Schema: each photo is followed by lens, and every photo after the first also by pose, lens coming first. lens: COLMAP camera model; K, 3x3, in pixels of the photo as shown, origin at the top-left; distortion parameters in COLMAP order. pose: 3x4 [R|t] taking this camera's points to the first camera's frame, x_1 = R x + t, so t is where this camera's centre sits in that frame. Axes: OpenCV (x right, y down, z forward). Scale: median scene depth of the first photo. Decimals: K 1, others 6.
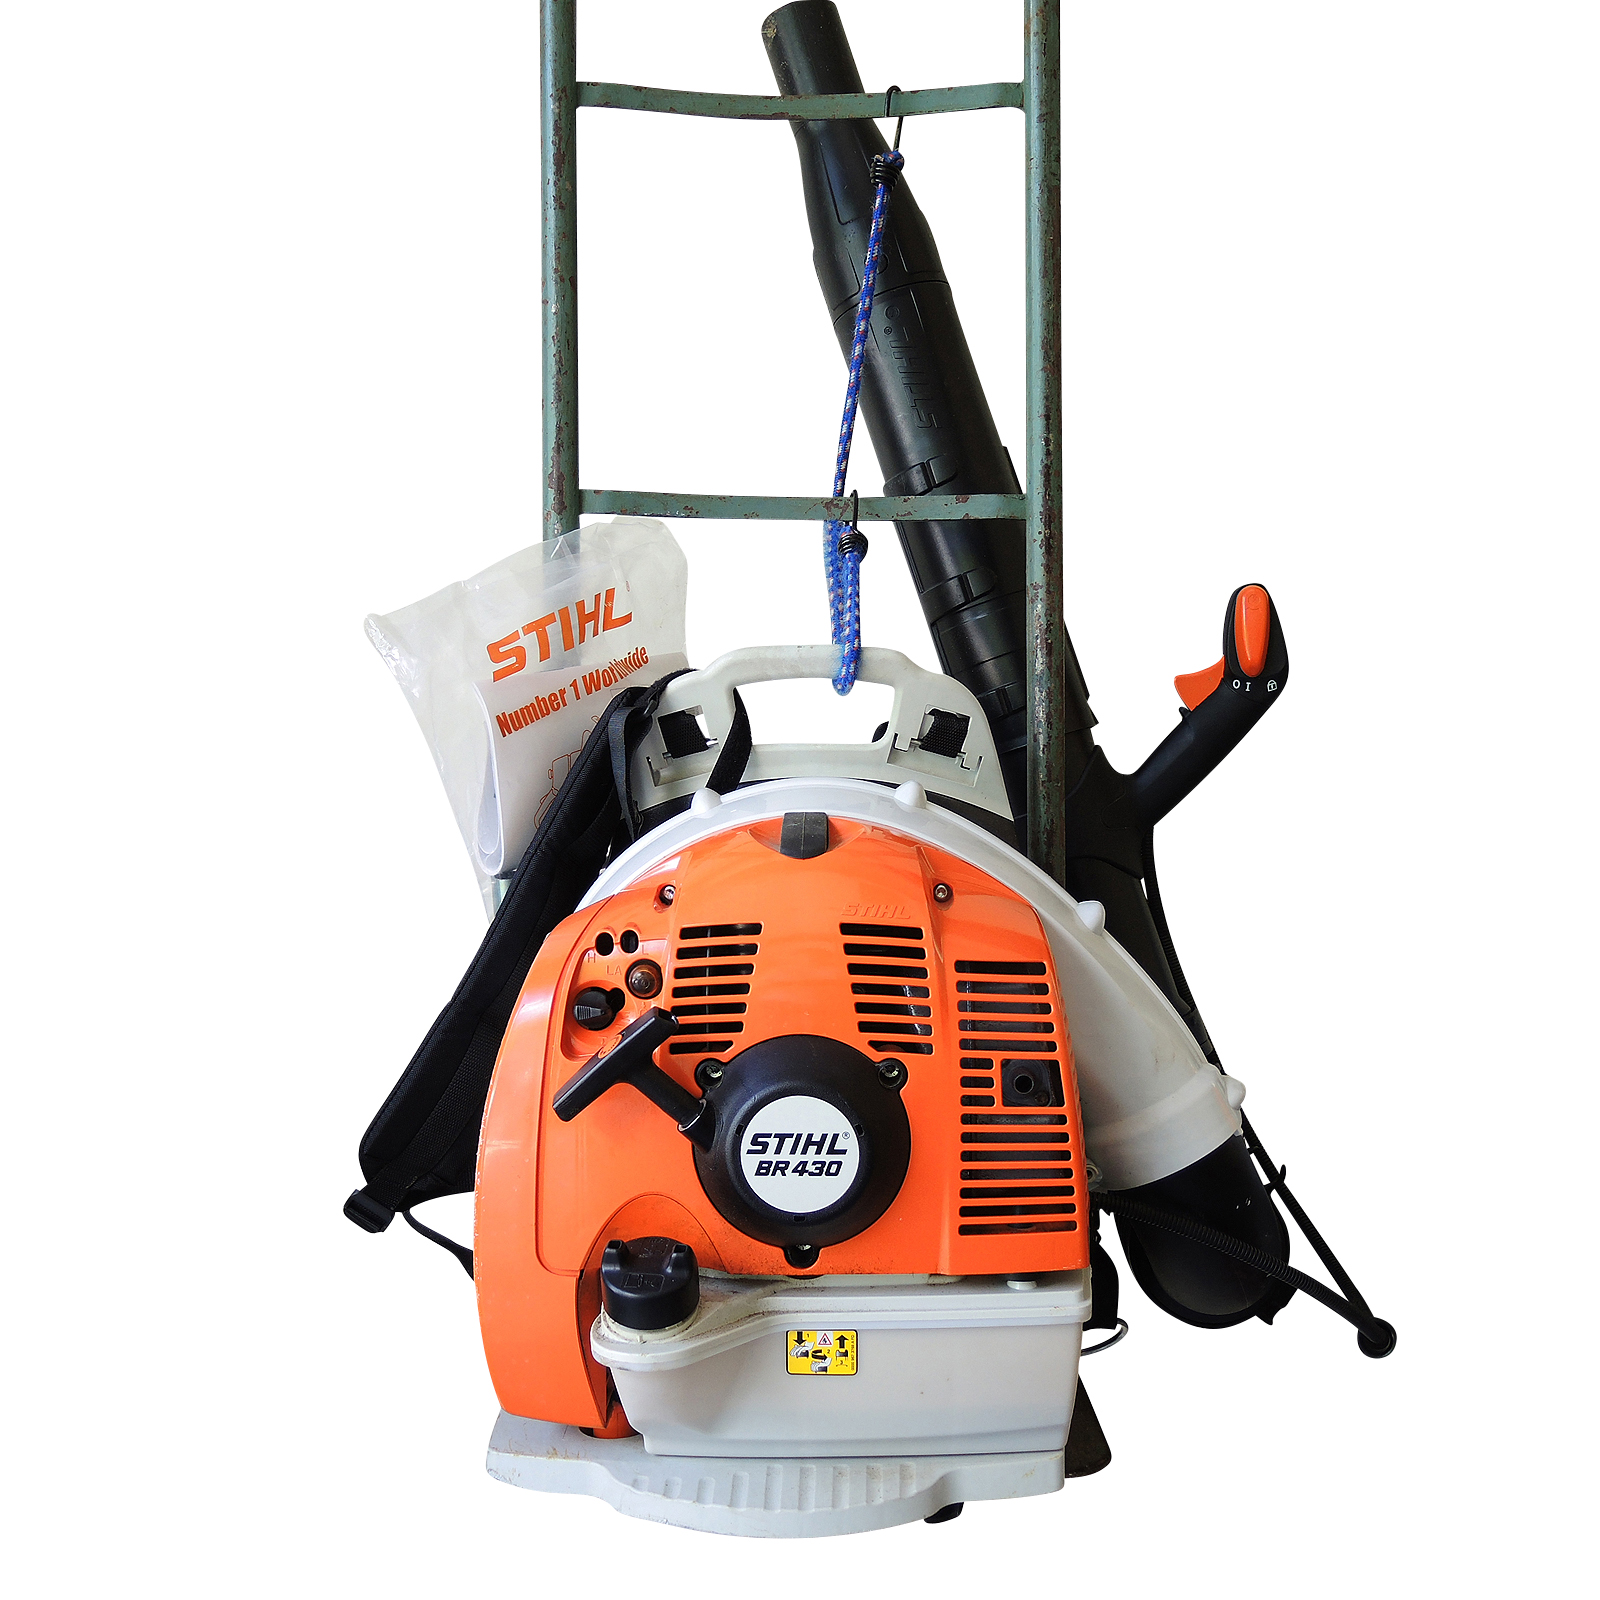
lens RADIAL K [[1744.1, 0, 799.4], [0, 1744.1, 830.8], [0, 0, 1]] dist [-0.044063, 0.001233]
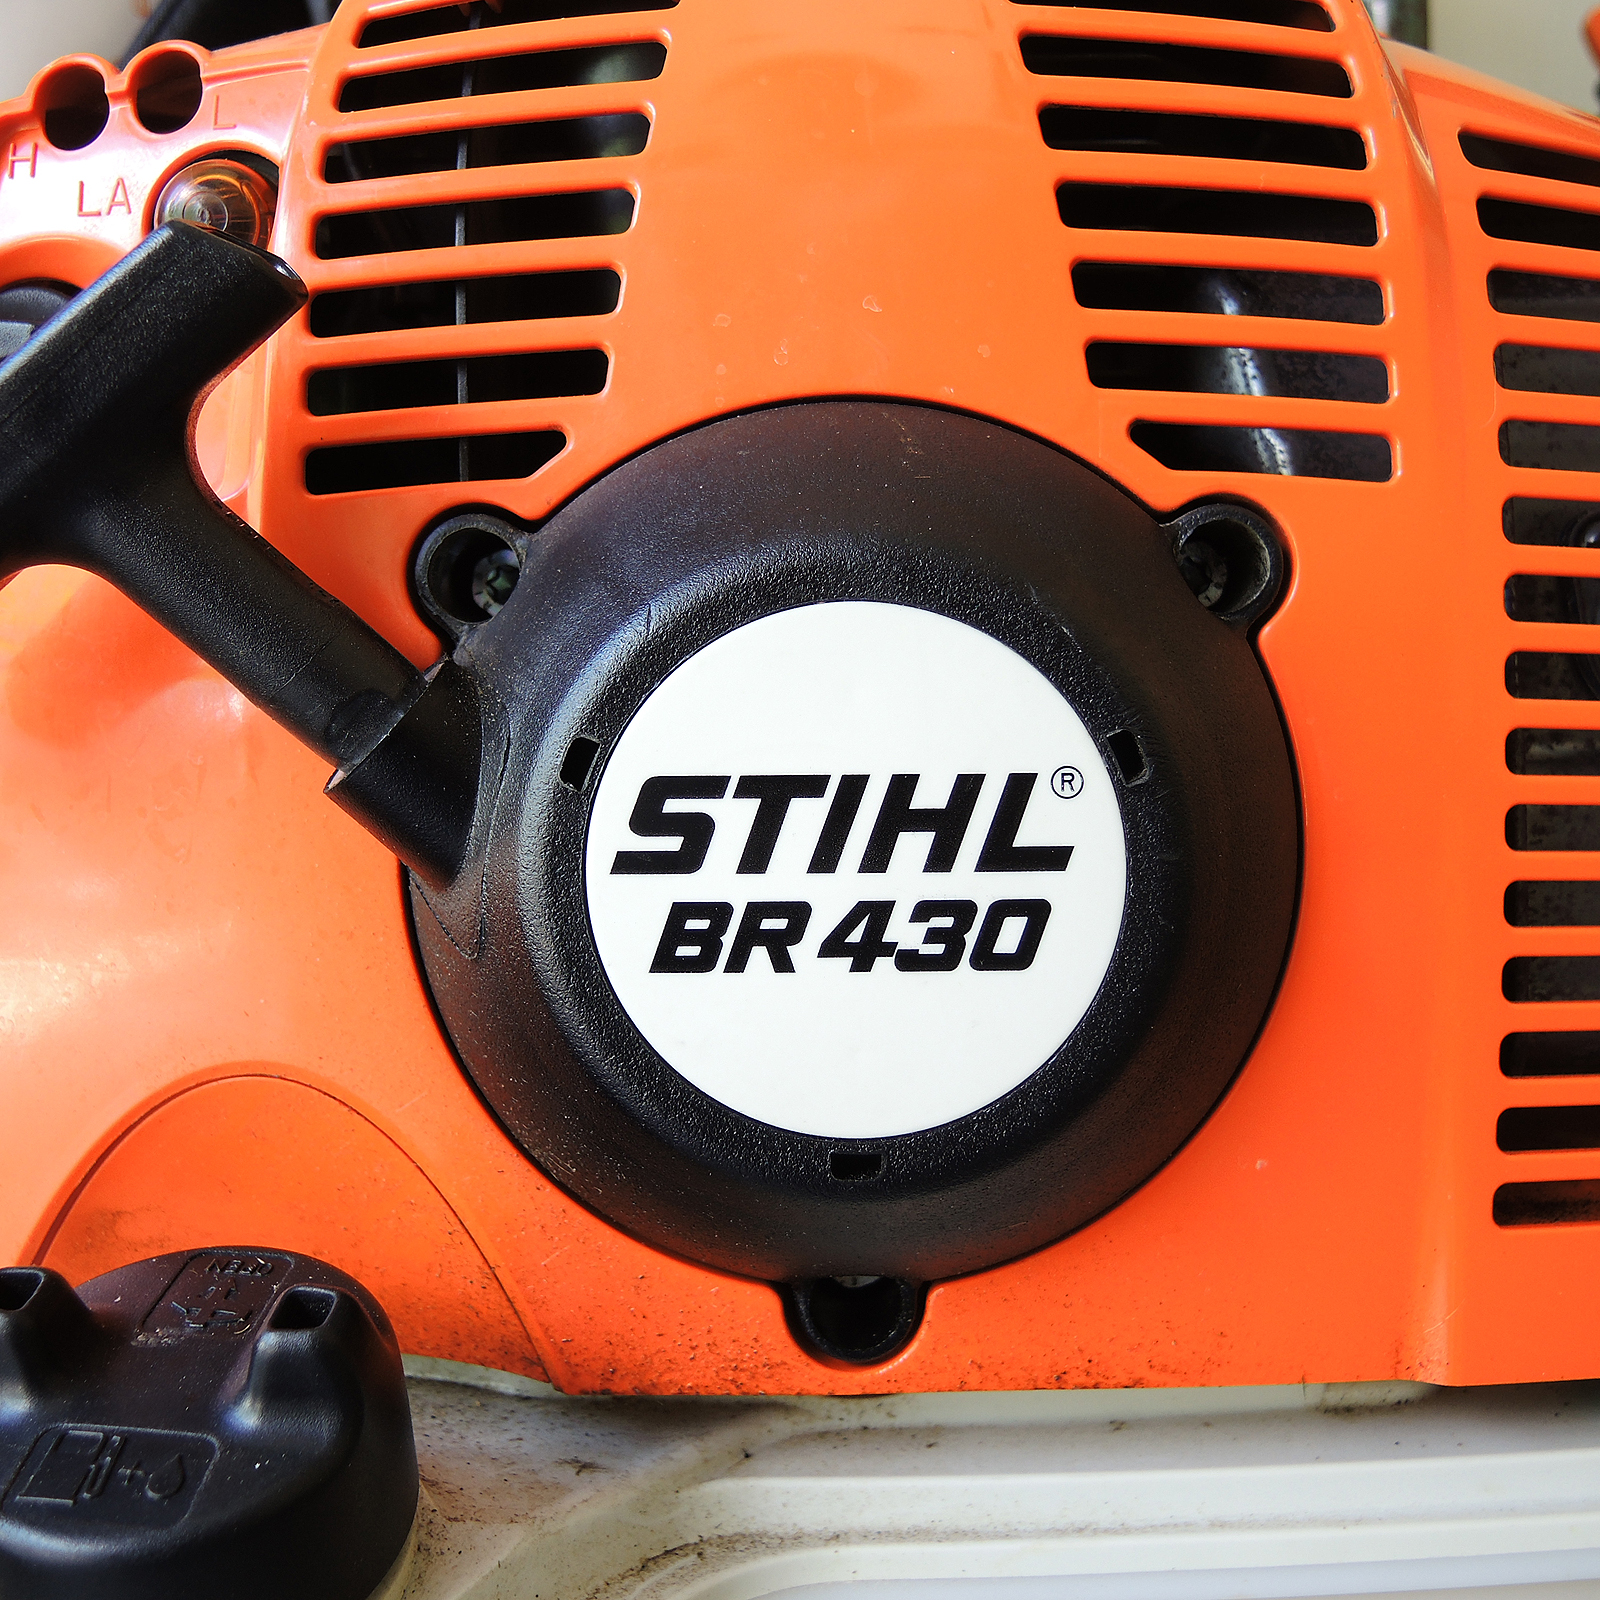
lens RADIAL K [[1744.1, 0, 799.4], [0, 1744.1, 830.8], [0, 0, 1]] dist [-0.044063, 0.001233]
pose [[0.999830, -0.006762, 0.017163, -0.010279], [0.006417, 0.999778, 0.020064, 0.171296], [-0.017295, -0.019950, 0.999651, 0.759474]]
